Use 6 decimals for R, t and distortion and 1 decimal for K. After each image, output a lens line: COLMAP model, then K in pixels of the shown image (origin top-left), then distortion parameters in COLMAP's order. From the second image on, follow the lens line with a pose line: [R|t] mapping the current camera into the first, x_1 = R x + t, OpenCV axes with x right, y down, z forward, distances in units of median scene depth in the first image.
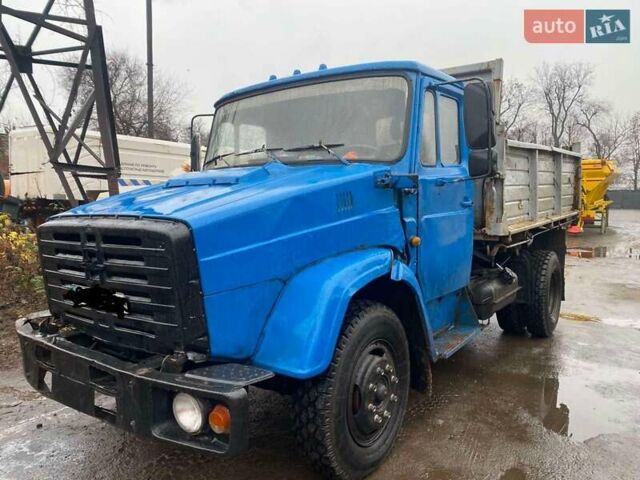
lens RADIAL K [[485.1, 0, 320.0], [0, 485.1, 240.0], [0, 0, 1]] dist [0.051876, -0.001064]
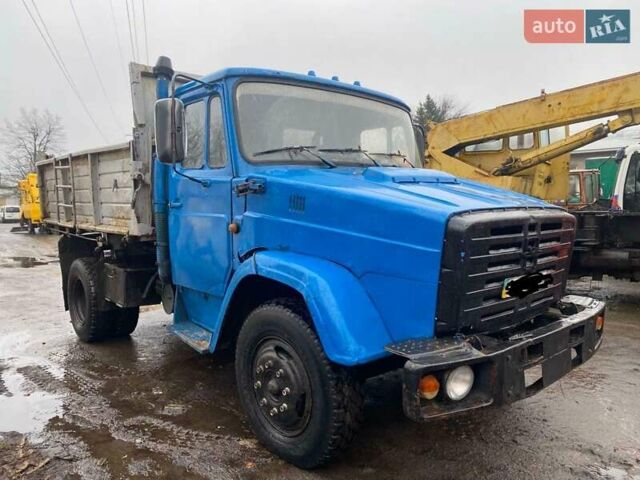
lens RADIAL K [[485.1, 0, 320.0], [0, 485.1, 240.0], [0, 0, 1]] dist [0.051876, -0.001064]
pose [[0.230816, -0.063184, 0.970944, -1.367066], [0.087997, 0.995155, 0.043841, -0.055758], [-0.969010, 0.075321, 0.235258, 1.004484]]
